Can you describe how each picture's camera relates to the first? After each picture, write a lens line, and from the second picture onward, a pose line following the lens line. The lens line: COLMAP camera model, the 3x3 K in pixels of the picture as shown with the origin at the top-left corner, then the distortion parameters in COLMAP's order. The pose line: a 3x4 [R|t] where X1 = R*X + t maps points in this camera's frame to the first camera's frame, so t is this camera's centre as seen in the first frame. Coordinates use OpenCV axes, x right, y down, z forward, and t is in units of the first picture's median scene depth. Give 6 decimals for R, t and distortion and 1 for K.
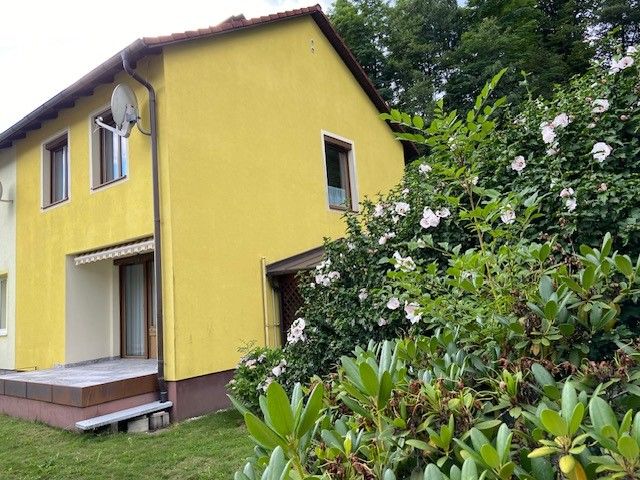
lens RADIAL K [[474.2, 0, 320.0], [0, 474.2, 218.6], [0, 0, 1]] dist [0.068017, -0.076111]
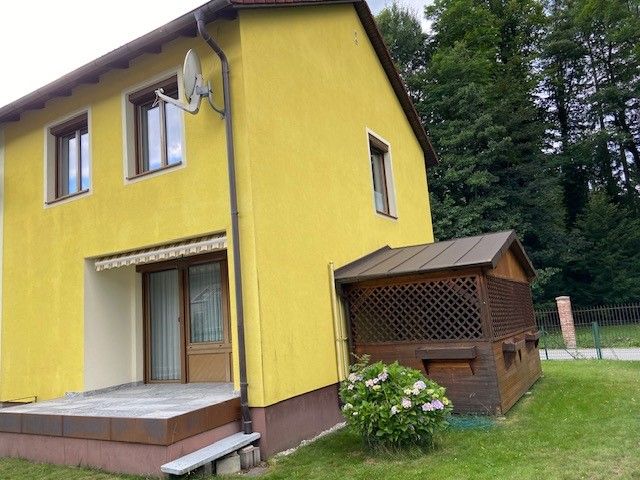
lens RADIAL K [[474.1, 0, 321.6], [0, 474.1, 223.1], [0, 0, 1]] dist [0.095461, -0.117799]
pose [[0.990589, 0.018988, 0.135545, -0.258025], [-0.014081, 0.999214, -0.037065, 0.042878], [-0.136142, 0.034807, 0.990078, 0.130477]]
